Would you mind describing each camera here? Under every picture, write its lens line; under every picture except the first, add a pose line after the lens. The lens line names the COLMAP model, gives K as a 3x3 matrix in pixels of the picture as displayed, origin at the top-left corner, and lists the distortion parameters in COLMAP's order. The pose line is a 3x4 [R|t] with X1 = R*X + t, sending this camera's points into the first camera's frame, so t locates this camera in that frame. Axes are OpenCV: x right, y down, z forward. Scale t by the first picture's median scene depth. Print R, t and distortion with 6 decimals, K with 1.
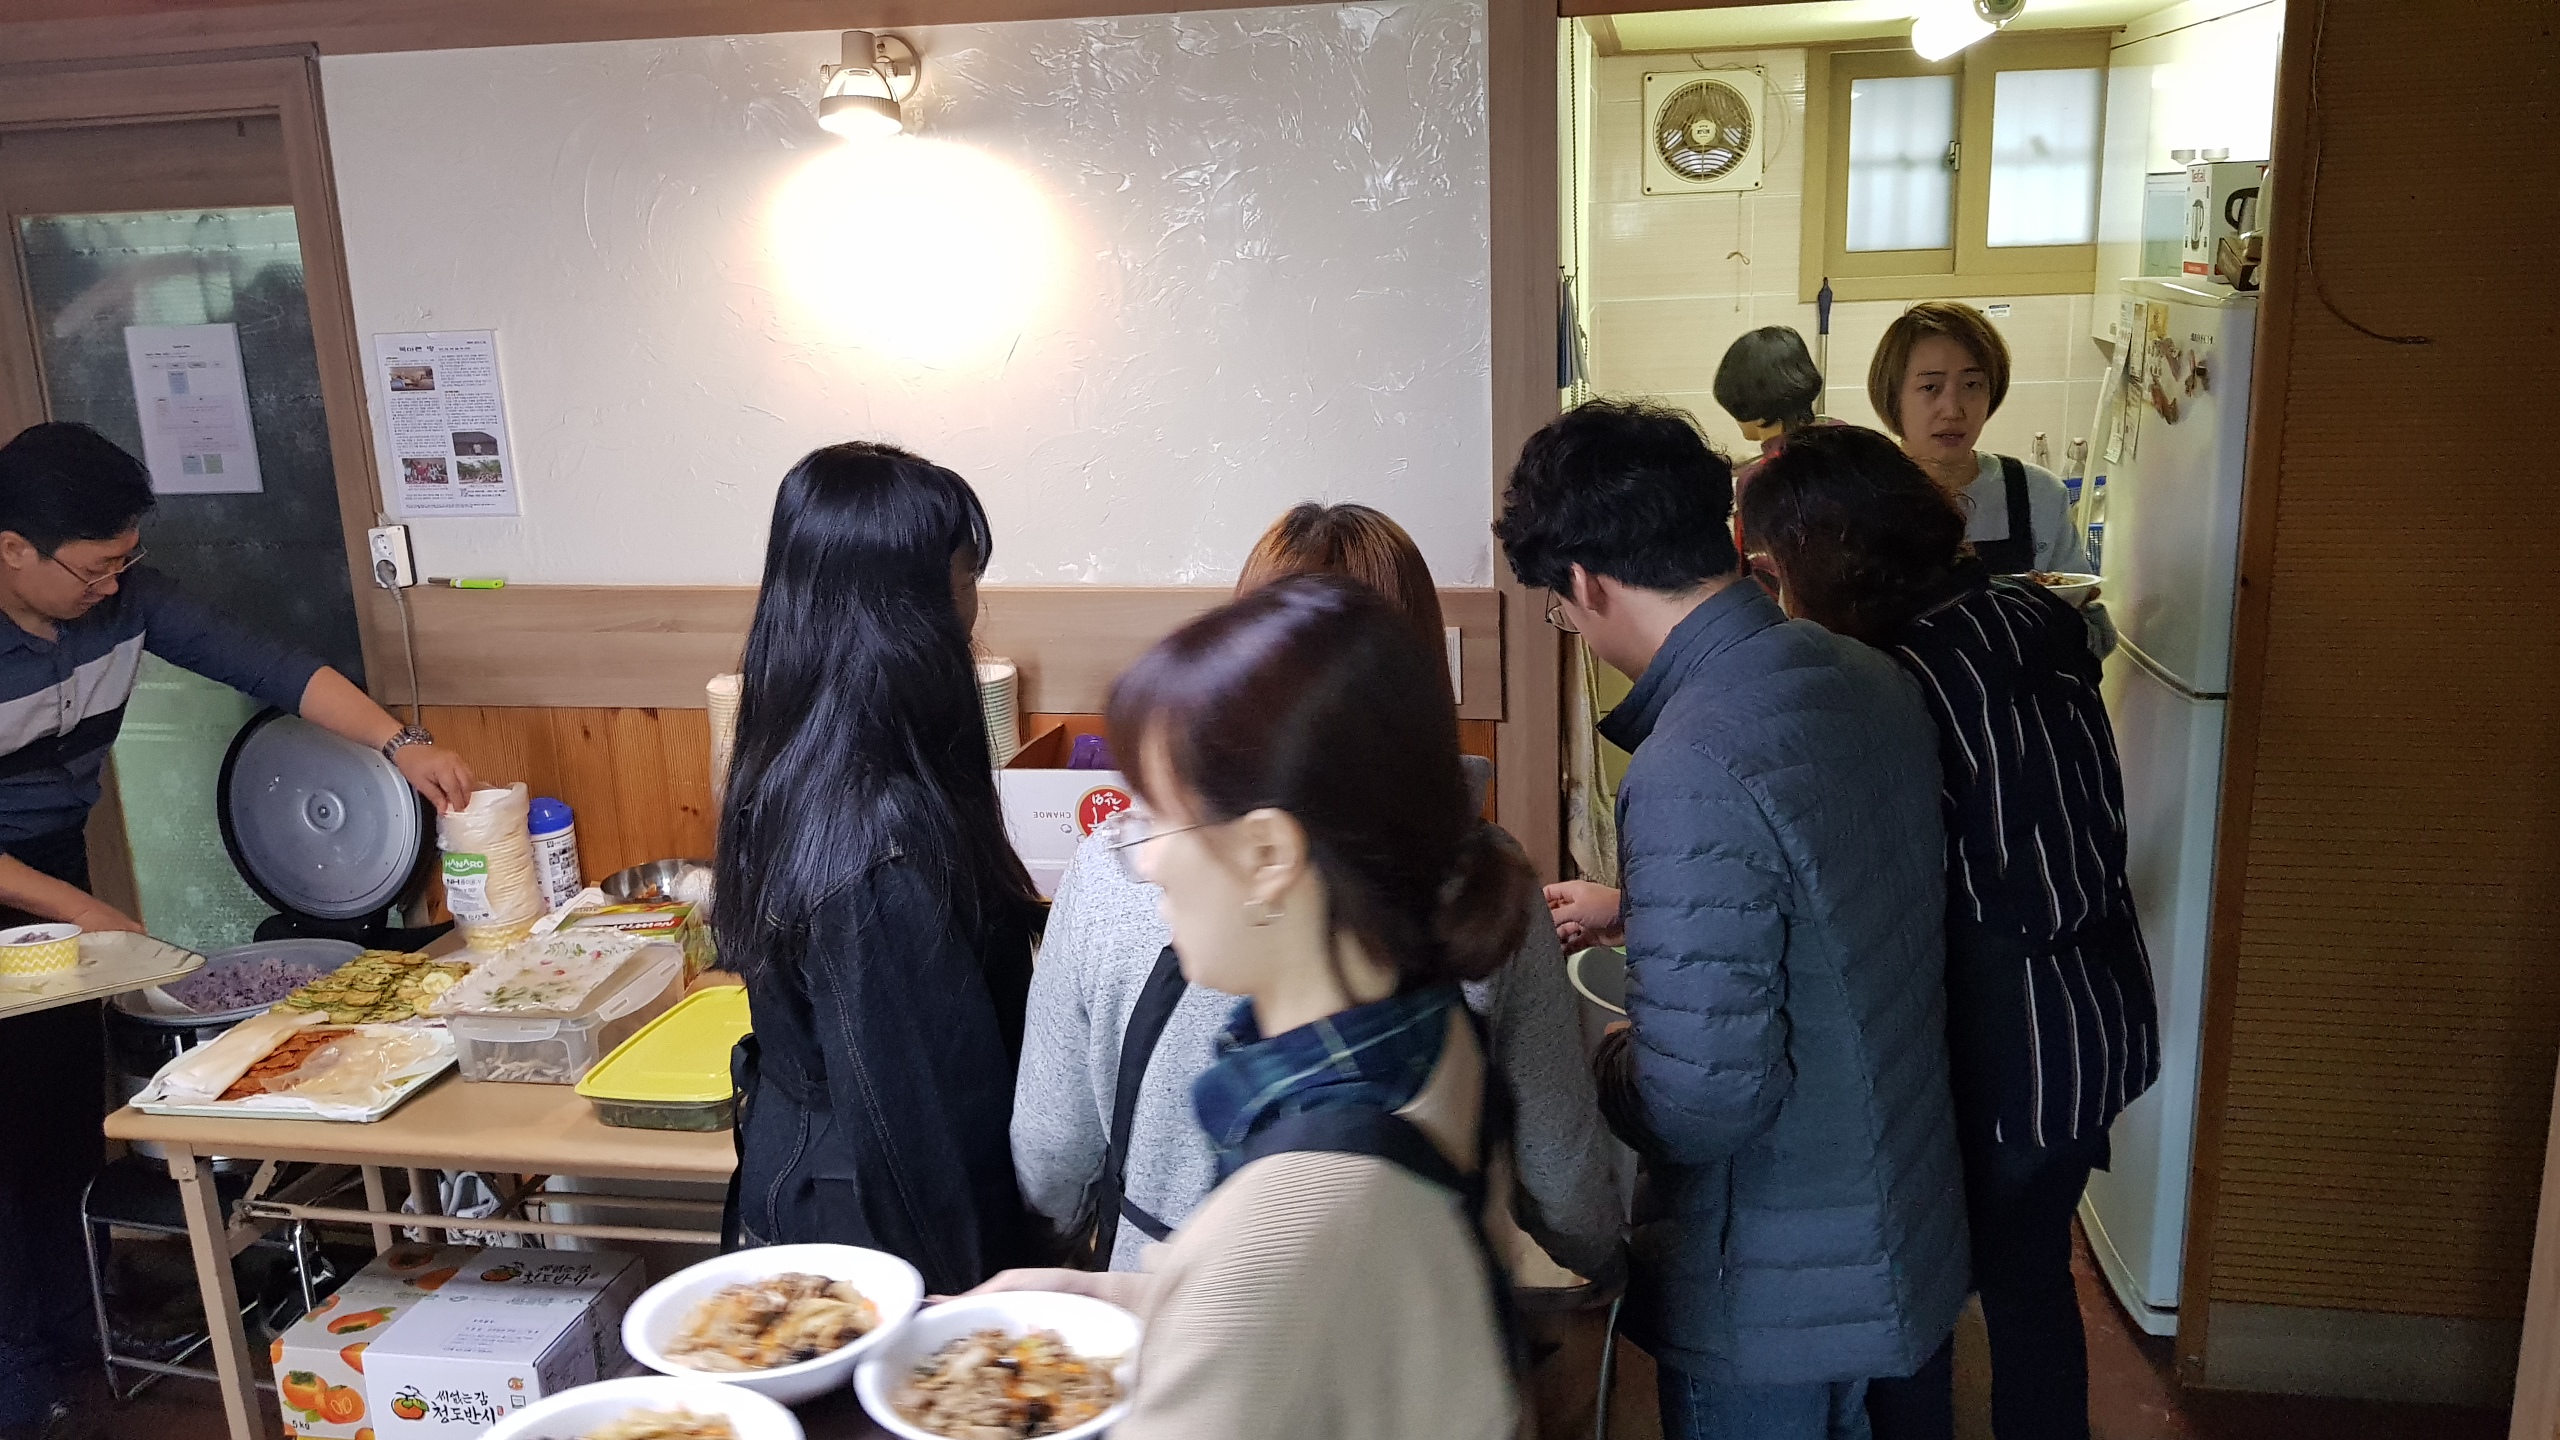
lens RADIAL K [[1956.4, 0, 1222.4], [0, 1956.4, 727.5], [0, 0, 1]] dist [0.096008, -0.186587]
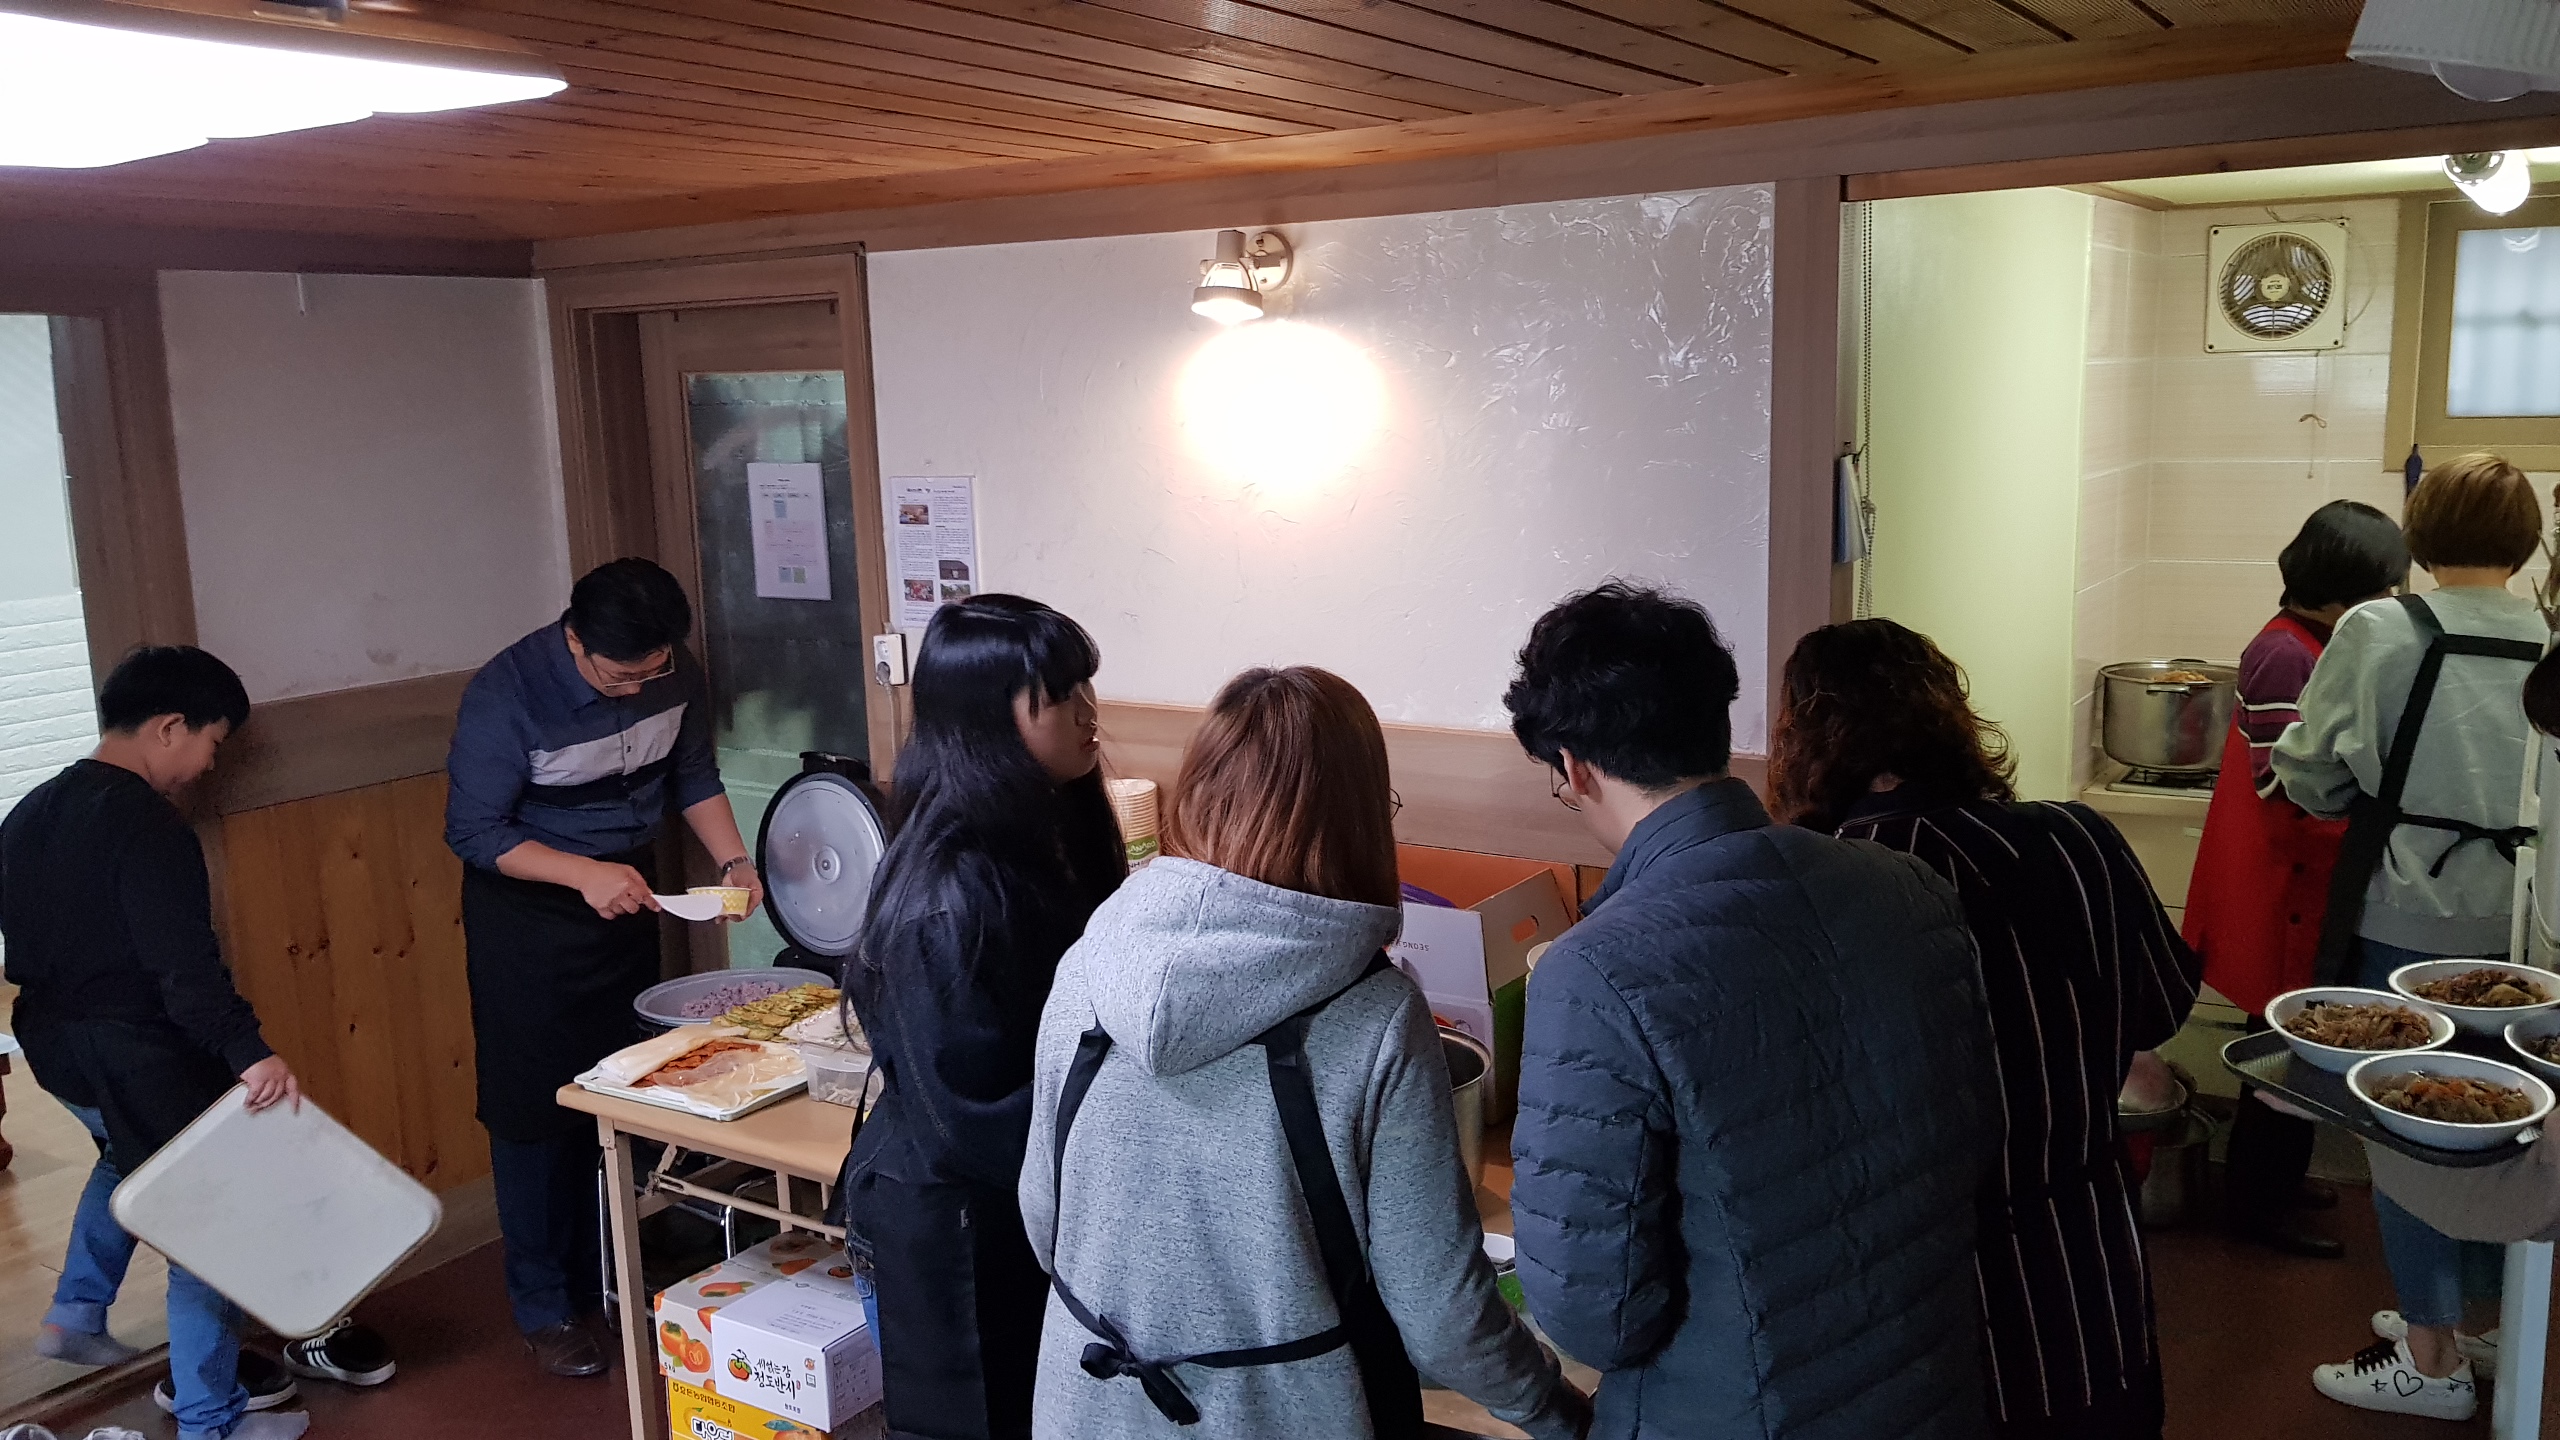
lens RADIAL K [[1950.6, 0, 1355.1], [0, 1950.6, 707.3], [0, 0, 1]] dist [0.186930, -0.425311]
pose [[0.928251, 0.069120, -0.365475, 0.312742], [-0.094812, 0.994094, -0.052801, -0.022574], [0.359667, 0.083664, 0.929322, -0.014395]]
